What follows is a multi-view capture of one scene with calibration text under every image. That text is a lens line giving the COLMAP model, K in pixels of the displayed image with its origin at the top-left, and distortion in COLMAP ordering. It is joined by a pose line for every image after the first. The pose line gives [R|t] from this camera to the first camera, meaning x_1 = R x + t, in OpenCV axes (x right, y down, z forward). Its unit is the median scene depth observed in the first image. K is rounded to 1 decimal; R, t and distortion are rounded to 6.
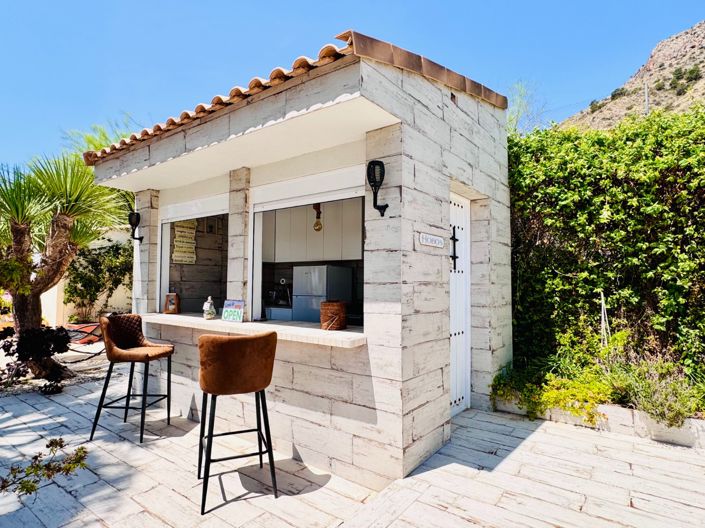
lens RADIAL K [[396.3, 0, 351.0], [0, 396.3, 266.9], [0, 0, 1]] dist [-0.001323, 0.002151]
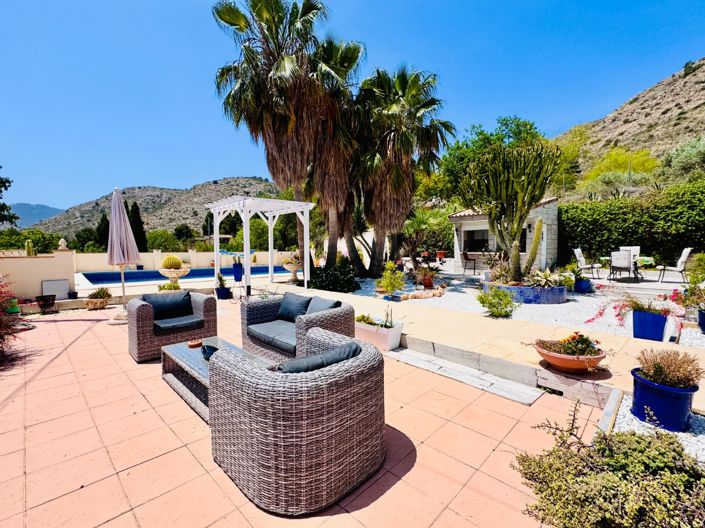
lens RADIAL K [[318.7, 0, 355.6], [0, 318.7, 269.2], [0, 0, 1]] dist [0.002131, -0.000699]
pose [[0.971264, 0.003282, -0.237984, -0.911756], [0.021716, 0.994512, 0.102342, -0.087881], [0.237014, -0.104569, 0.965862, -2.952080]]
